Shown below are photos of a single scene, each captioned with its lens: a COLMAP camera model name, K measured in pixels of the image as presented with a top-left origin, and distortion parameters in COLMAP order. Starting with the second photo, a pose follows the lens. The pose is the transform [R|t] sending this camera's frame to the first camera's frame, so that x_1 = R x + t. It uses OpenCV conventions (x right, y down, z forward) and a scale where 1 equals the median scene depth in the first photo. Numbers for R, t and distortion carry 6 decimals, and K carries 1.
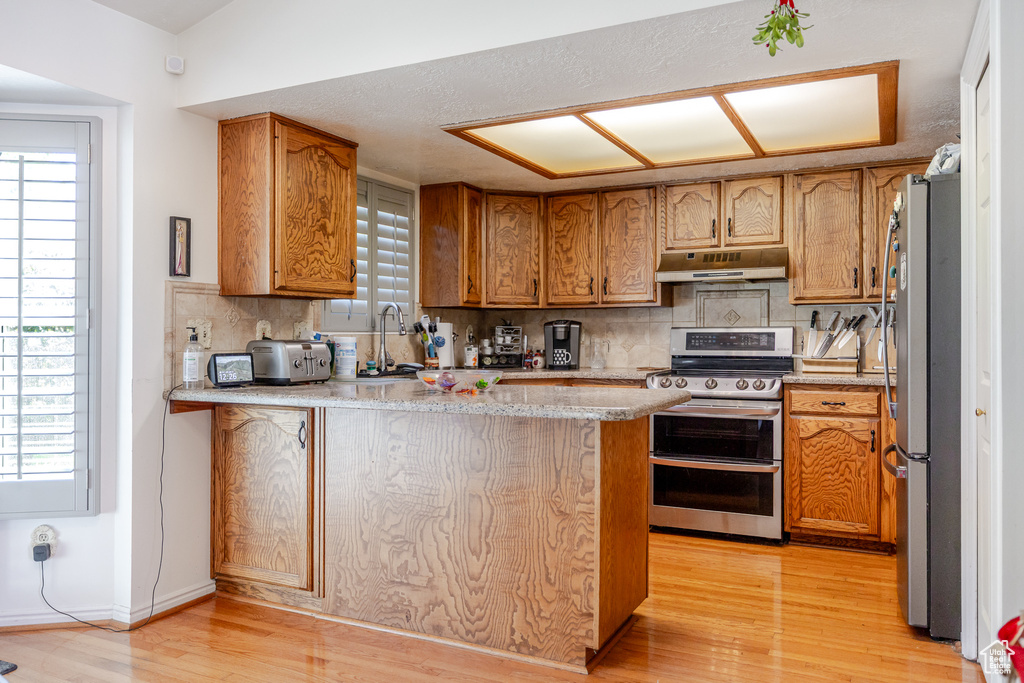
lens RADIAL K [[761.1, 0, 512.0], [0, 761.1, 341.5], [0, 0, 1]] dist [-0.004587, 0.000958]
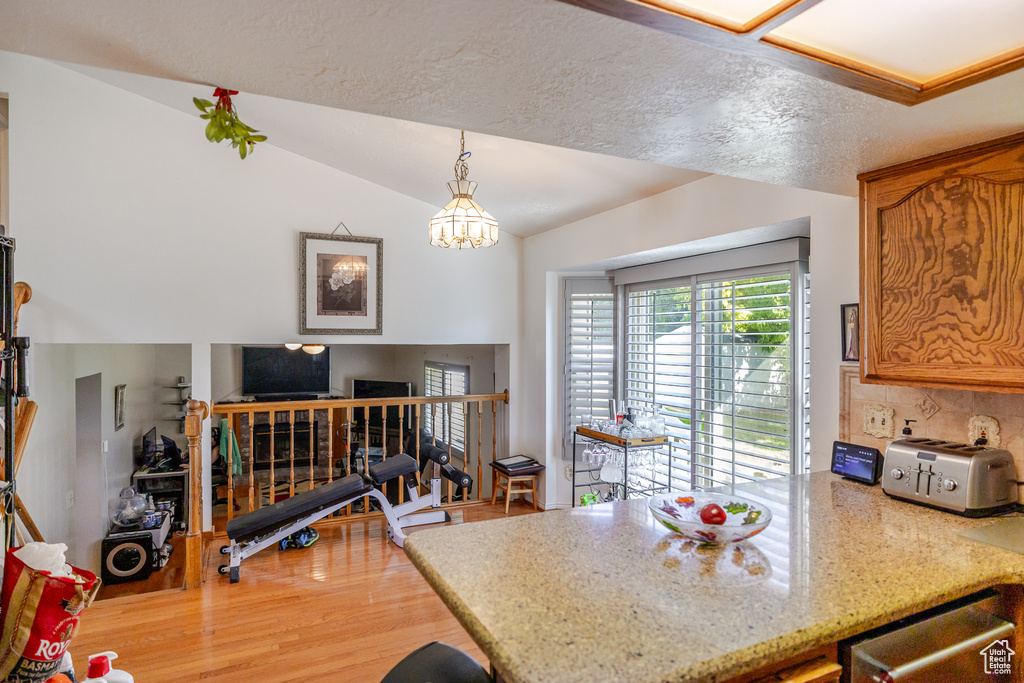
lens RADIAL K [[591.7, 0, 496.9], [0, 591.7, 344.6], [0, 0, 1]] dist [0.002843, -0.000432]
pose [[-0.637545, 0.015529, -0.770257, 0.437626], [-0.000411, 0.999790, 0.020497, -0.112616], [0.770413, 0.013384, -0.637404, 1.036606]]
